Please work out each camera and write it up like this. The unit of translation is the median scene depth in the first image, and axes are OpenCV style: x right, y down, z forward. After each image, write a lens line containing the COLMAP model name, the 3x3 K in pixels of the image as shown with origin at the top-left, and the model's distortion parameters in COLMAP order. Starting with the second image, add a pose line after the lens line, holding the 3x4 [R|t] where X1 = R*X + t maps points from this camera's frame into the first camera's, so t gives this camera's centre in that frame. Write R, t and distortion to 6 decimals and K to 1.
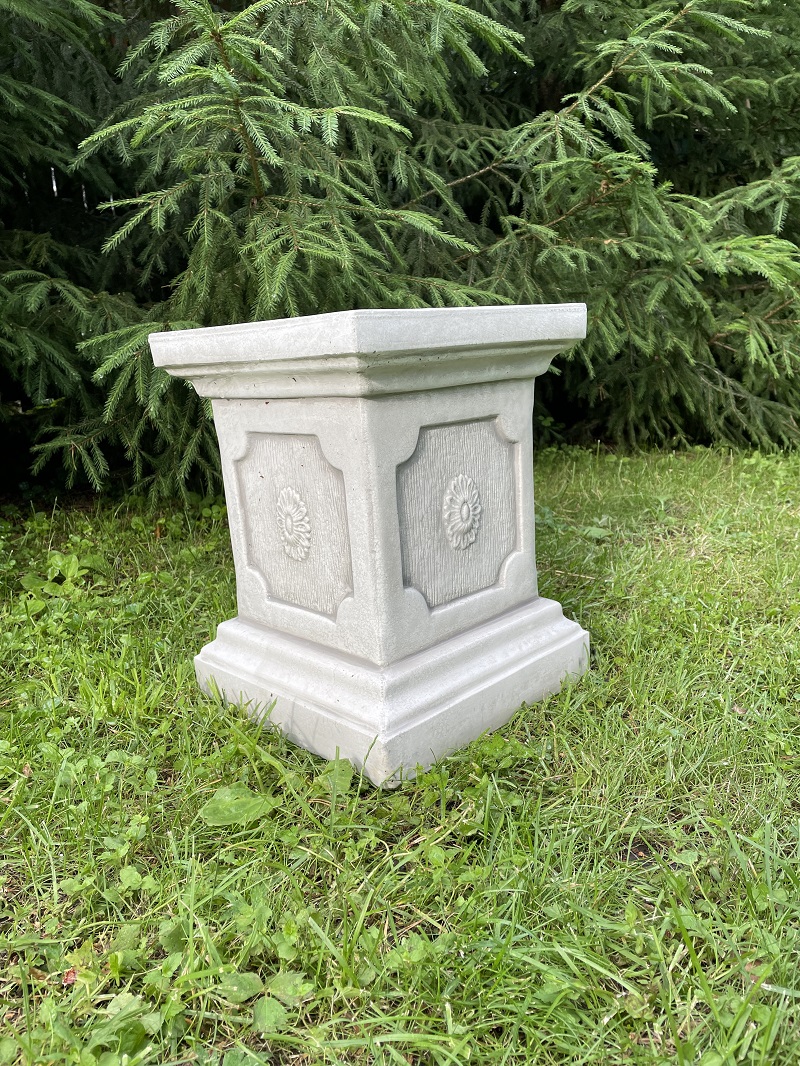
lens RADIAL K [[831.2, 0, 400.0], [0, 831.2, 533.0], [0, 0, 1]] dist [0.101099, -0.114161]
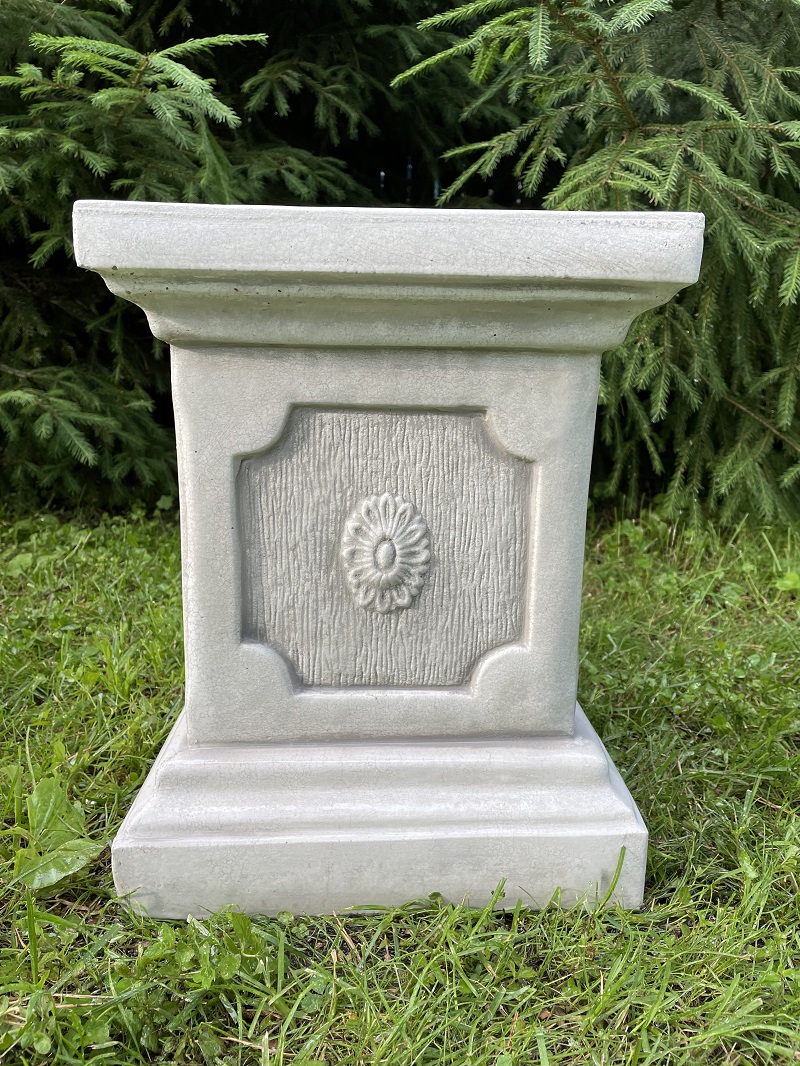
lens RADIAL K [[831.2, 0, 400.0], [0, 831.2, 533.0], [0, 0, 1]] dist [0.101099, -0.114161]
pose [[0.732125, 0.209456, -0.648168, 0.479076], [-0.206885, 0.974975, 0.081382, -0.092571], [0.648993, 0.074515, 0.757136, 0.532817]]
